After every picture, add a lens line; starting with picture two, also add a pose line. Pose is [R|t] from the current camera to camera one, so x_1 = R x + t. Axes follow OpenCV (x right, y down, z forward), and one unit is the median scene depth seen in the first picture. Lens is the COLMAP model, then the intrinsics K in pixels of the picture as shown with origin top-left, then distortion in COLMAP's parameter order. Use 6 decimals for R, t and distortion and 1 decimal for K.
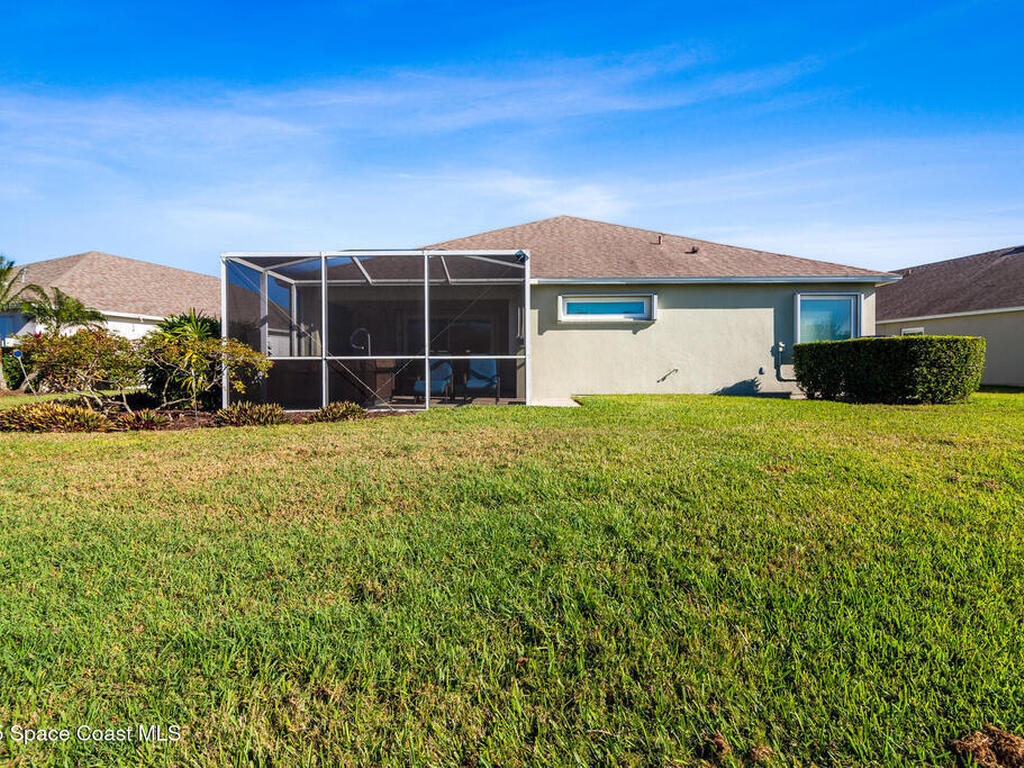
lens RADIAL K [[521.9, 0, 516.4], [0, 521.9, 380.6], [0, 0, 1]] dist [0.000567, -0.000182]
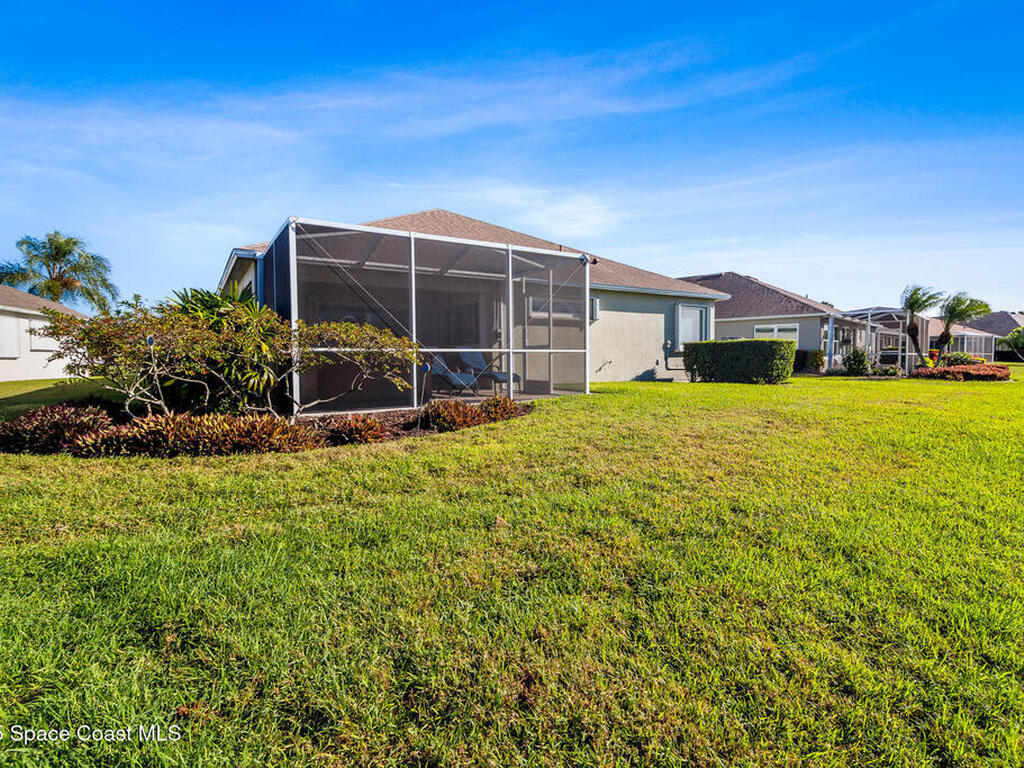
lens RADIAL K [[521.9, 0, 516.4], [0, 521.9, 380.6], [0, 0, 1]] dist [0.000567, -0.000182]
pose [[0.832313, -0.024737, 0.553754, -0.549608], [0.016531, 0.999667, 0.019810, -0.003759], [-0.554060, -0.007334, 0.832444, 0.110717]]
